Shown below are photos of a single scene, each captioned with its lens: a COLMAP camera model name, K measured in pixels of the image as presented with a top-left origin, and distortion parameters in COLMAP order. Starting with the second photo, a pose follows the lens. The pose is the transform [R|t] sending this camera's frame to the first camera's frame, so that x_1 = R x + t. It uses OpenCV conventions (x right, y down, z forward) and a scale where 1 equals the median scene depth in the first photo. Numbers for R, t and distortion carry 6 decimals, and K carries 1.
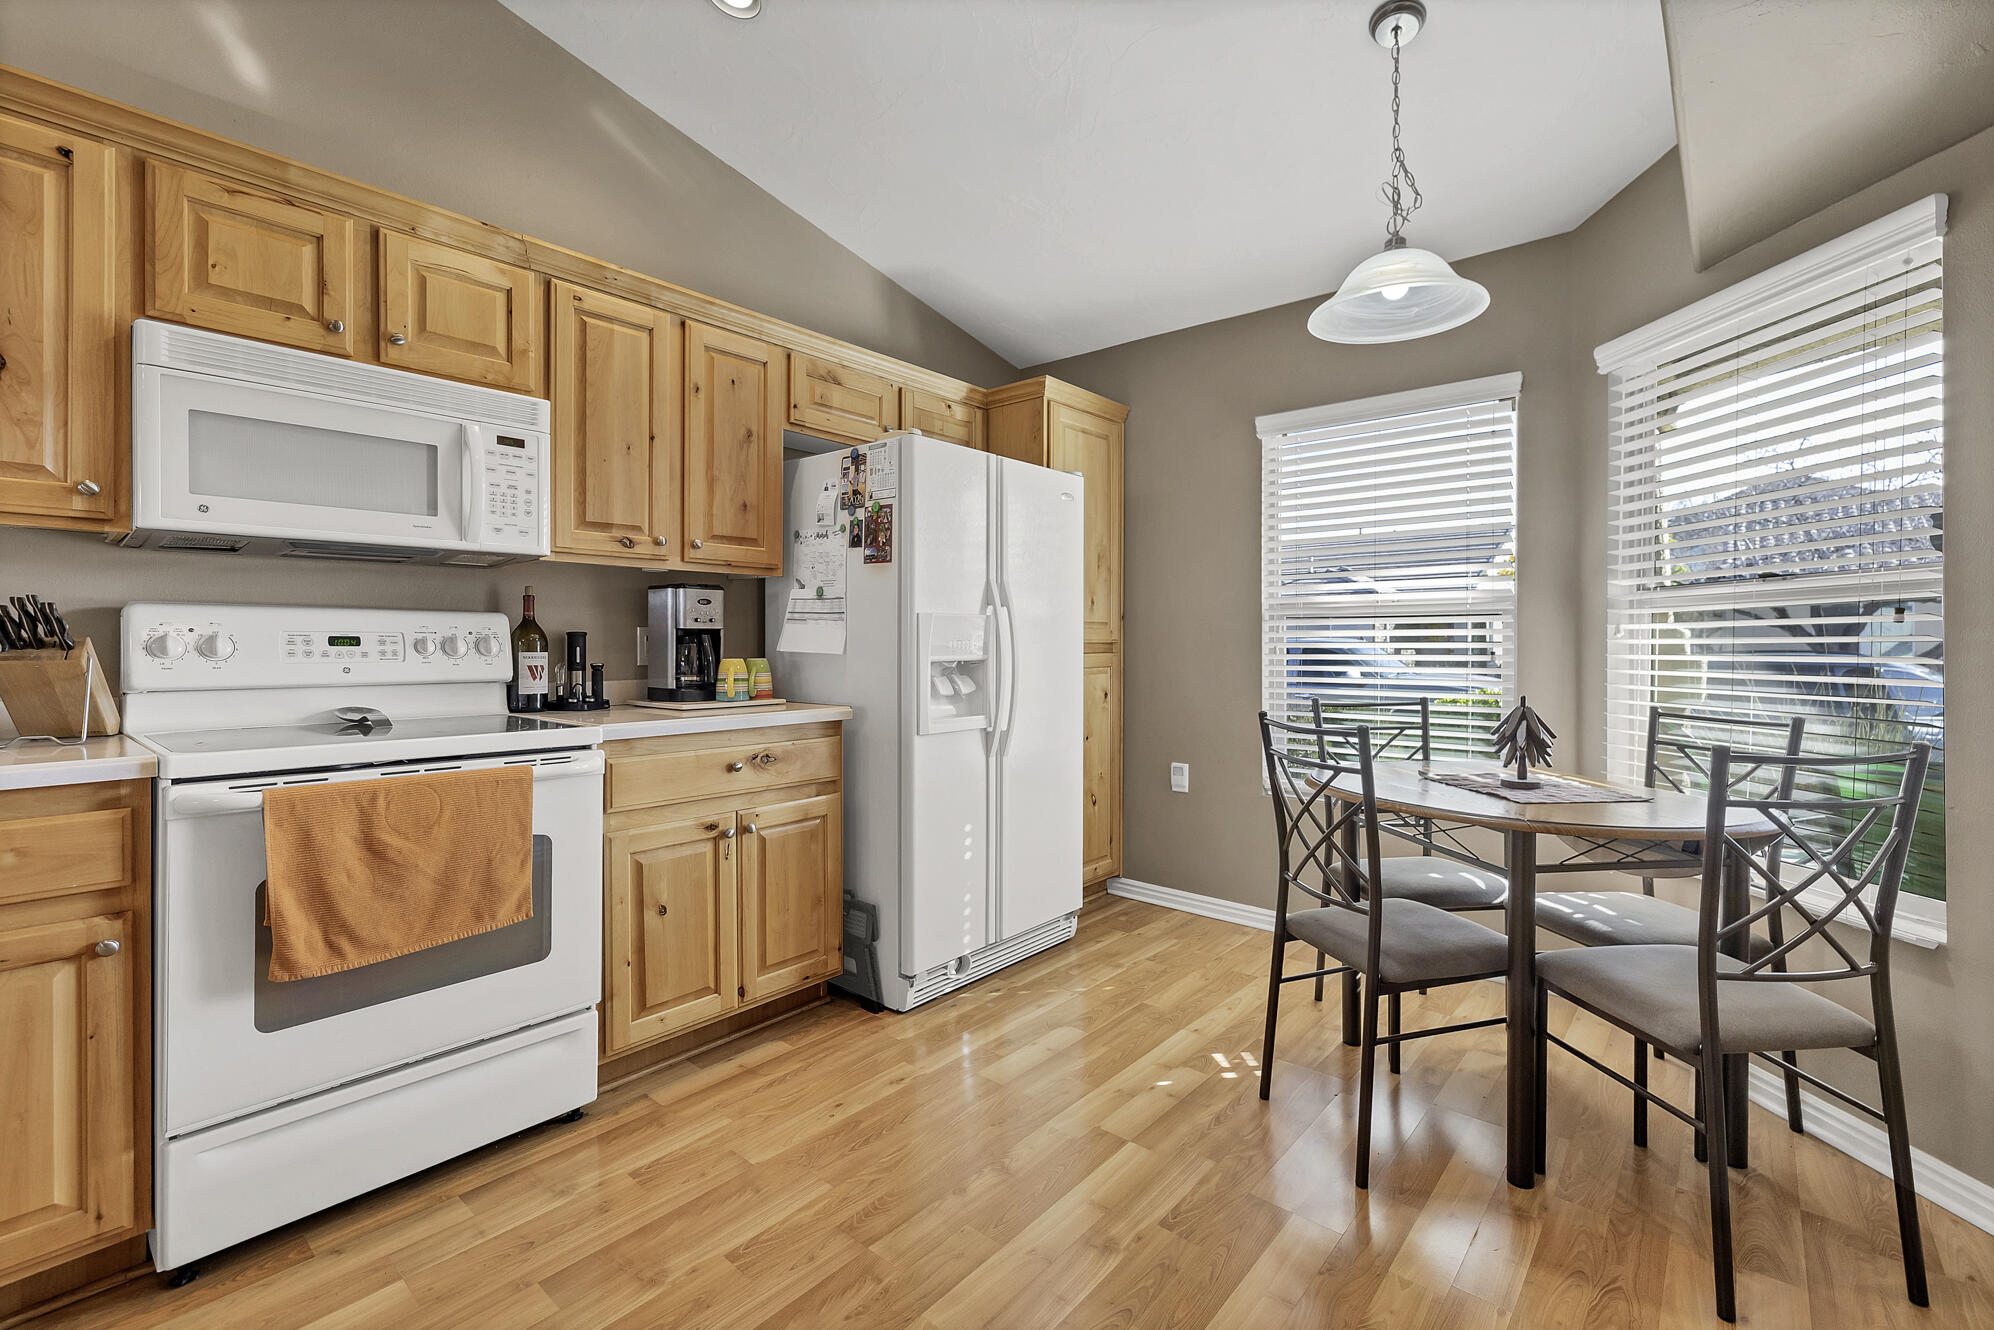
lens RADIAL K [[904.2, 0, 991.9], [0, 904.2, 643.0], [0, 0, 1]] dist [0.000227, -0.000720]
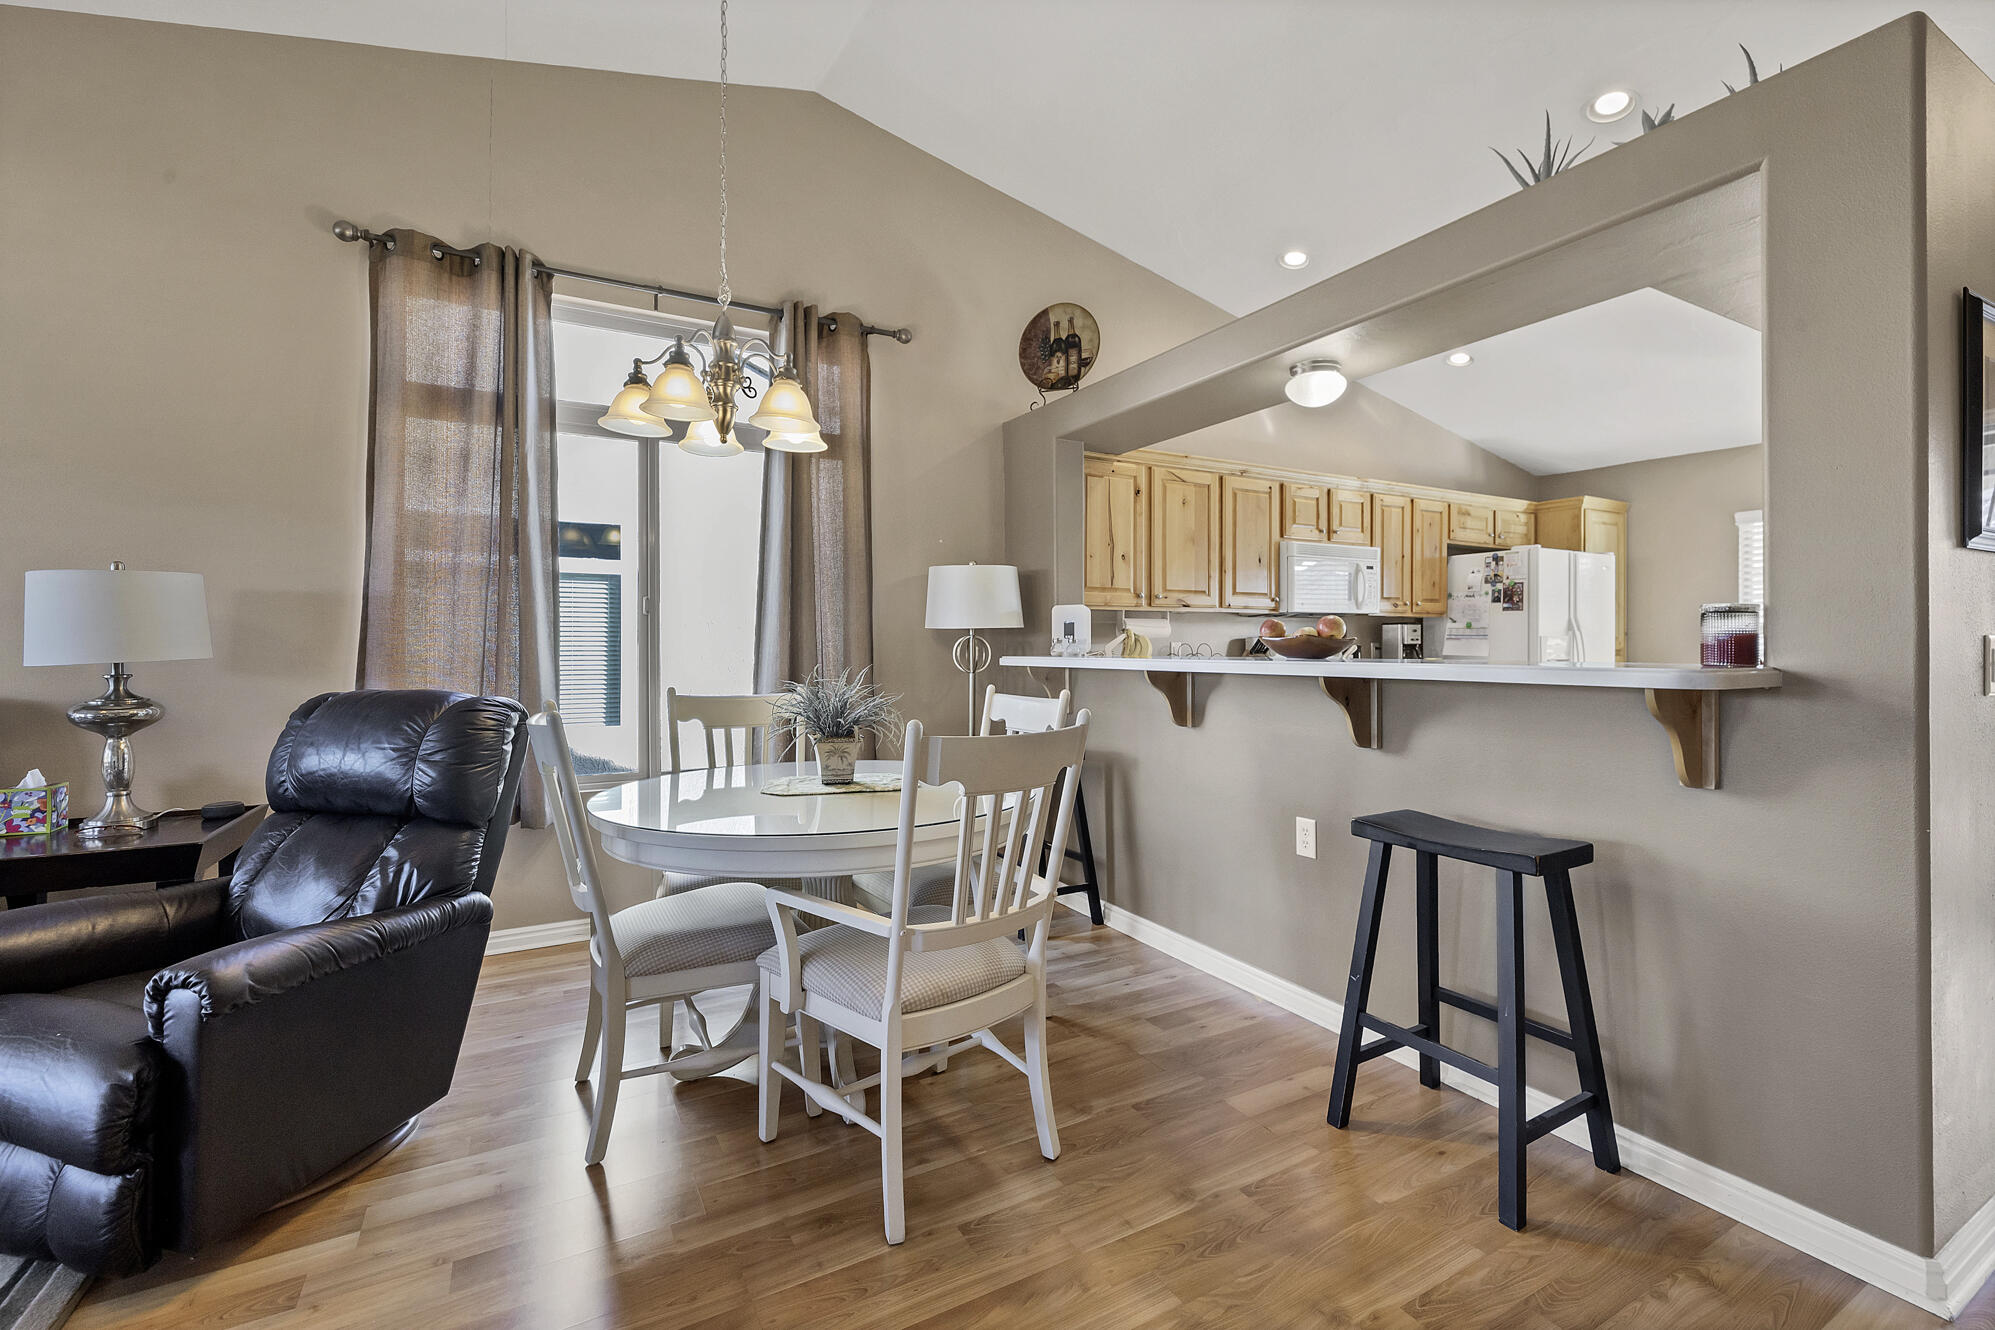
lens RADIAL K [[862.2, 0, 1004.5], [0, 862.2, 644.1], [0, 0, 1]] dist [0.002388, -0.000224]
pose [[0.937938, -0.002104, -0.346798, -0.658029], [0.001374, 0.999996, -0.002351, -0.015484], [0.346801, 0.001729, 0.937937, -1.506175]]
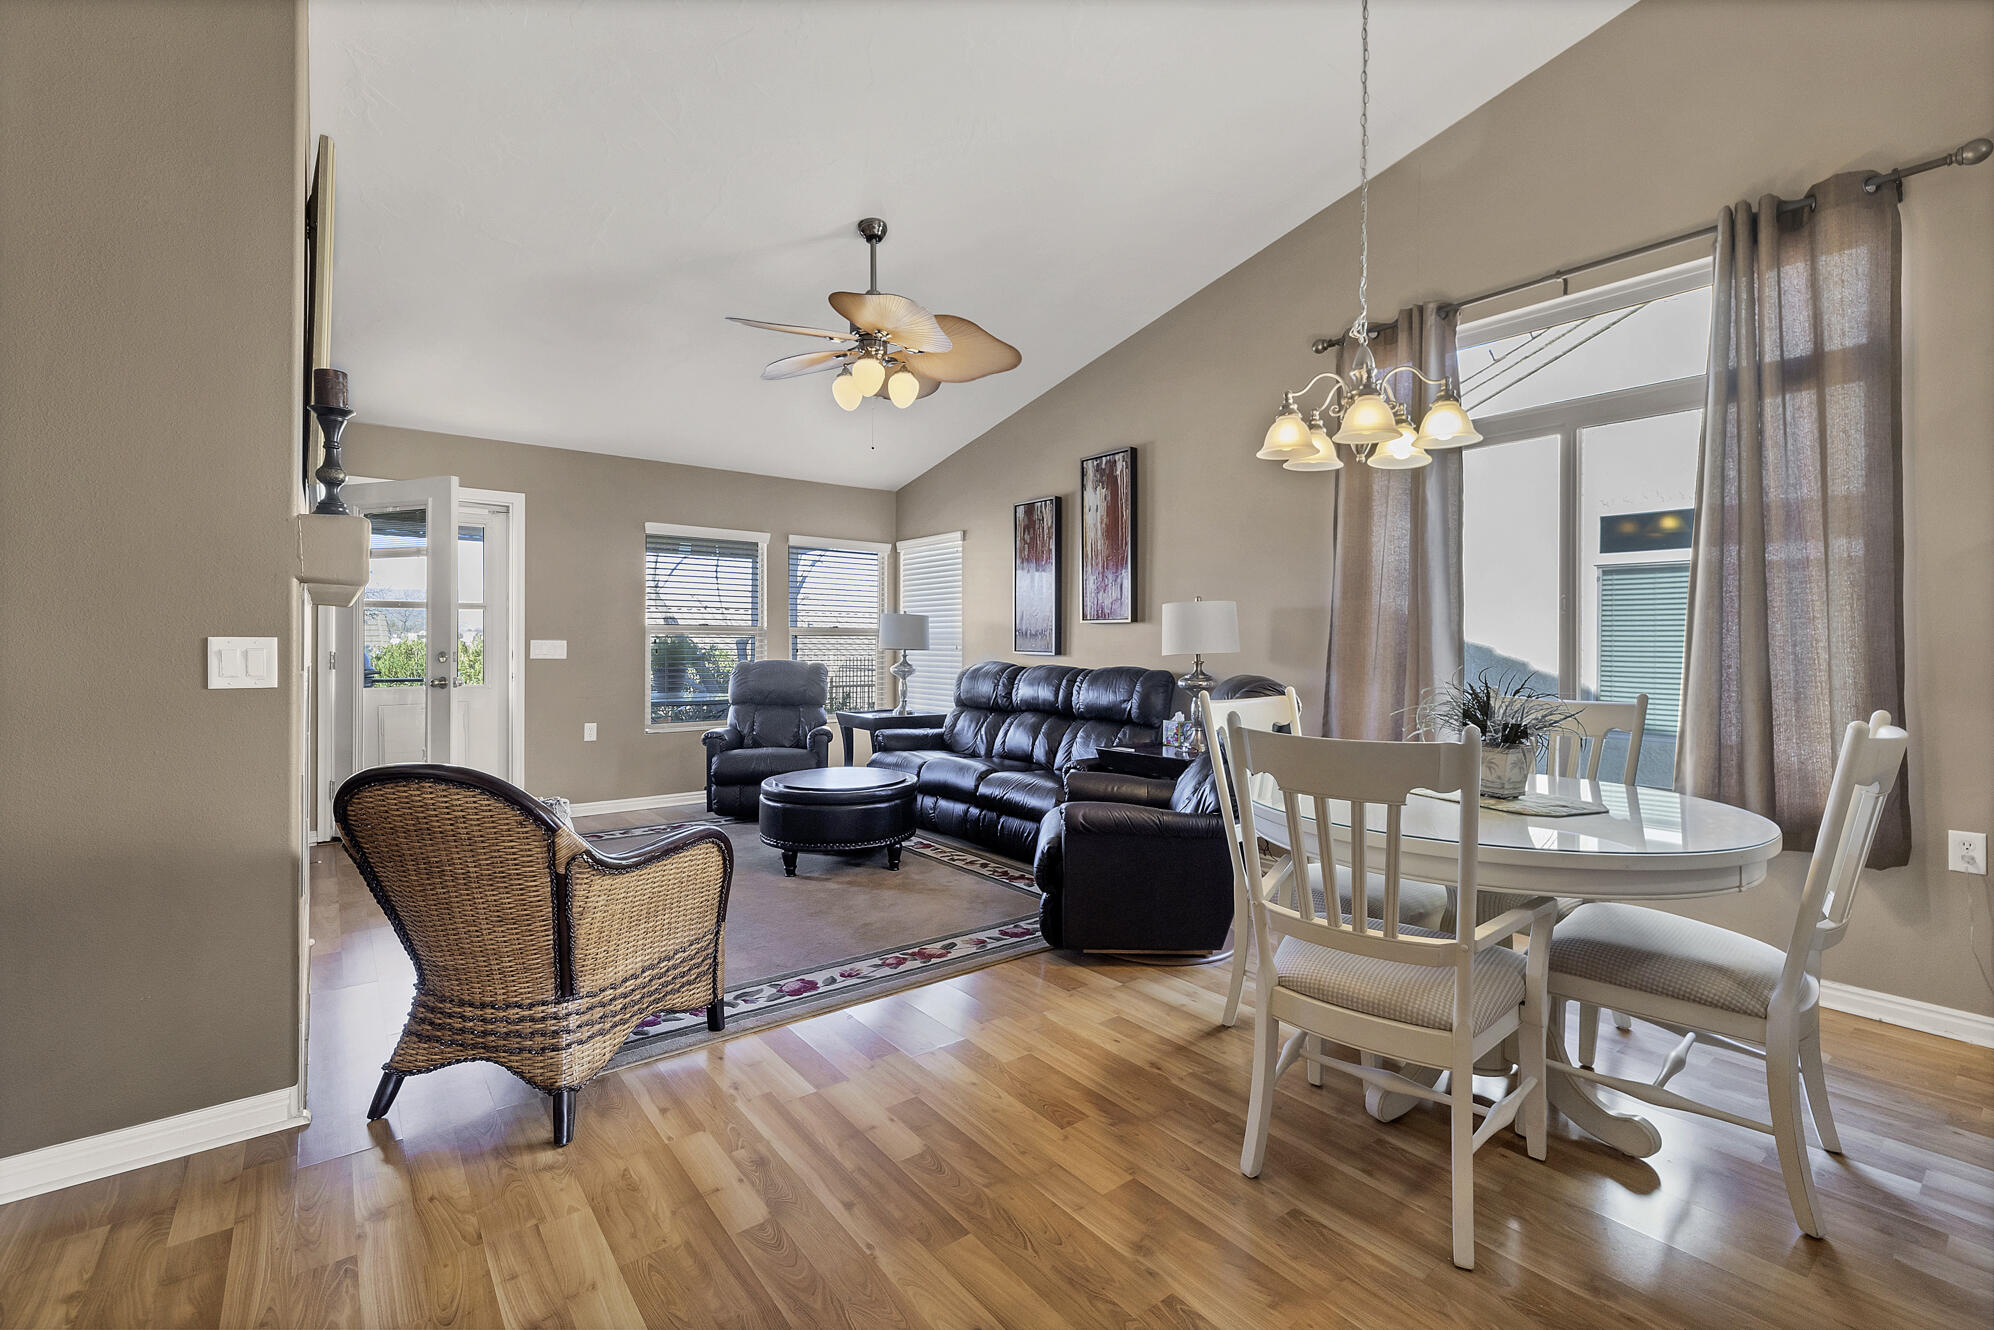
lens RADIAL K [[861.7, 0, 1004.0], [0, 861.7, 644.1], [0, 0, 1]] dist [0.002388, -0.000224]
pose [[-0.195933, -0.002131, -0.980615, -0.150719], [-0.006662, 0.999977, -0.000842, -0.013970], [0.980595, 0.006368, -0.195943, -0.926989]]
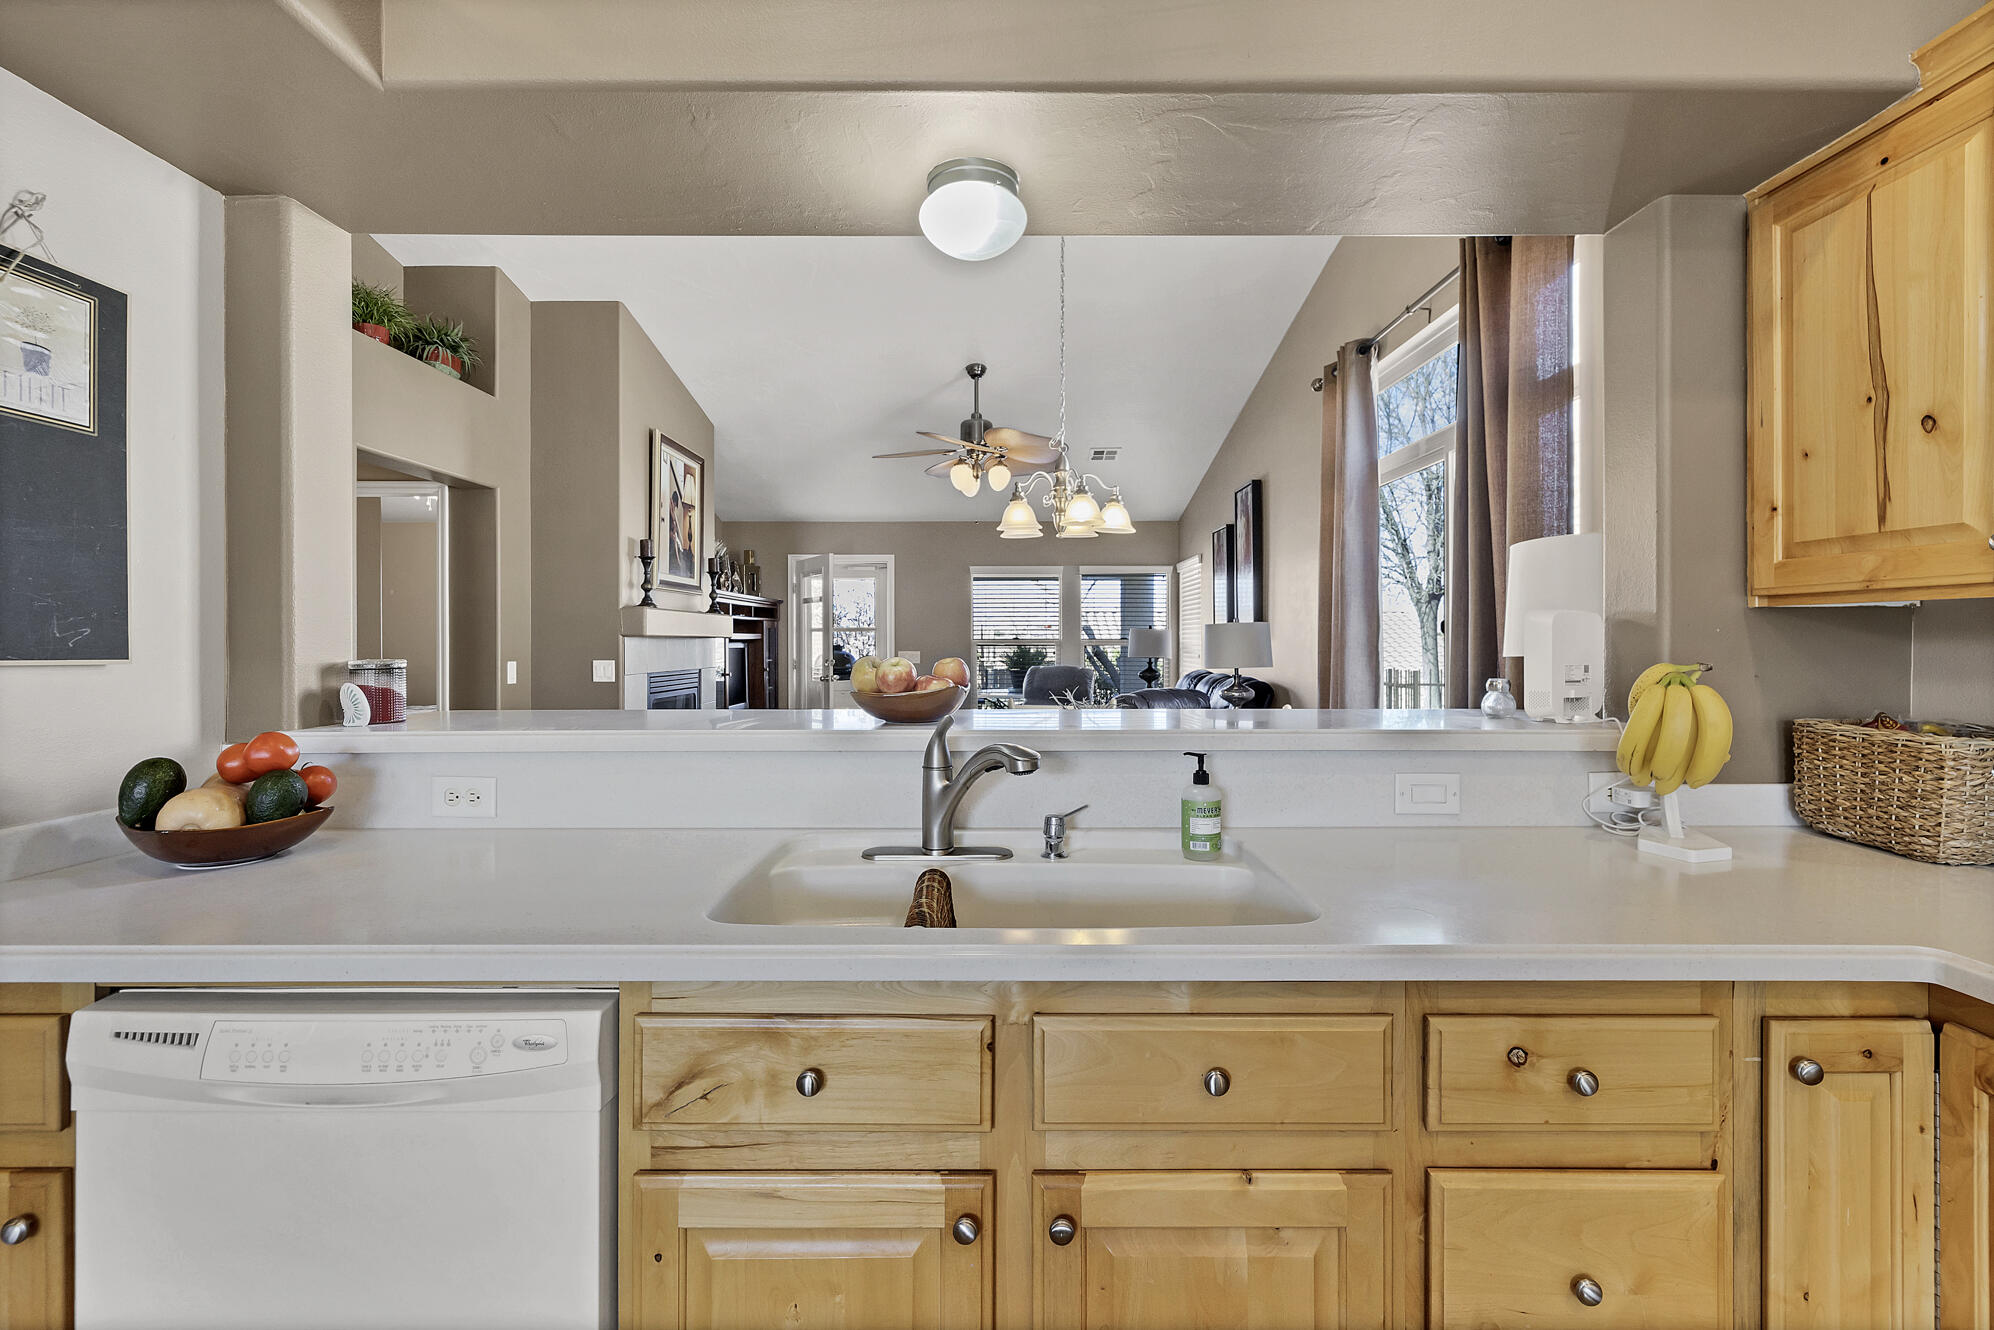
lens RADIAL K [[876.5, 0, 1016.6], [0, 876.5, 646.2], [0, 0, 1]] dist [-0.000420, 0.000021]
pose [[-0.753742, 0.004843, -0.657152, -0.216511], [0.000097, 0.999974, 0.007257, -0.066812], [0.657170, 0.005406, -0.753723, 0.407212]]
